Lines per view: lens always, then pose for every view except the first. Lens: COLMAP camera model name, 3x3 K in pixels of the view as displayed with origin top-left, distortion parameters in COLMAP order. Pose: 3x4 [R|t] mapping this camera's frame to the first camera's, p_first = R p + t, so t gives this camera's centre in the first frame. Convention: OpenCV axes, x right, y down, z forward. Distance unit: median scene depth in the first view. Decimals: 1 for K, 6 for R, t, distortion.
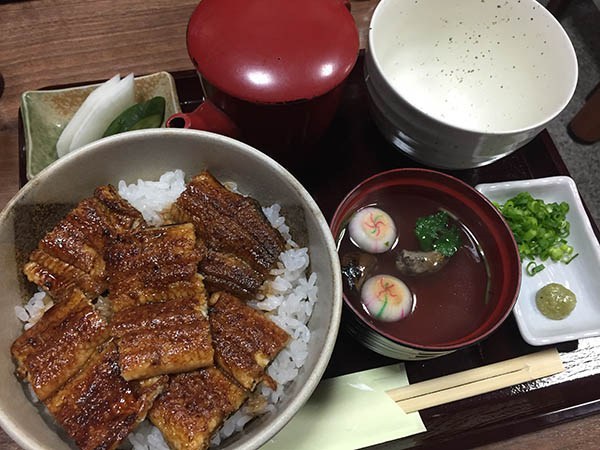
lens RADIAL K [[511.7, 0, 300.9], [0, 511.7, 226.9], [0, 0, 1]] dist [0.078049, -0.134504]
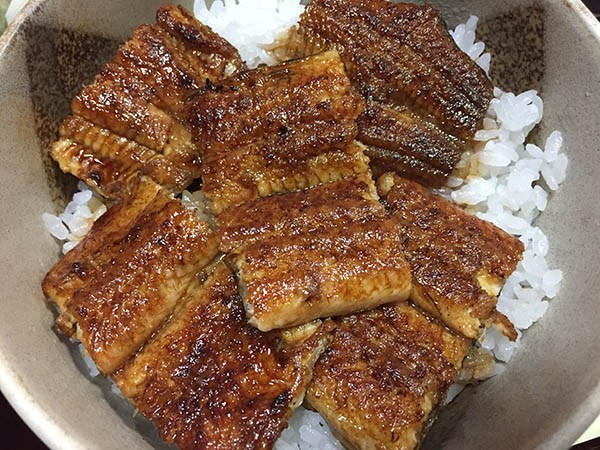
lens RADIAL K [[519.5, 0, 297.2], [0, 519.5, 222.7], [0, 0, 1]] dist [0.067340, -0.147560]
pose [[0.996992, -0.051941, -0.057530, -0.240985], [0.057021, 0.994261, 0.090516, 0.128407], [0.052498, -0.093524, 0.994232, 0.441015]]
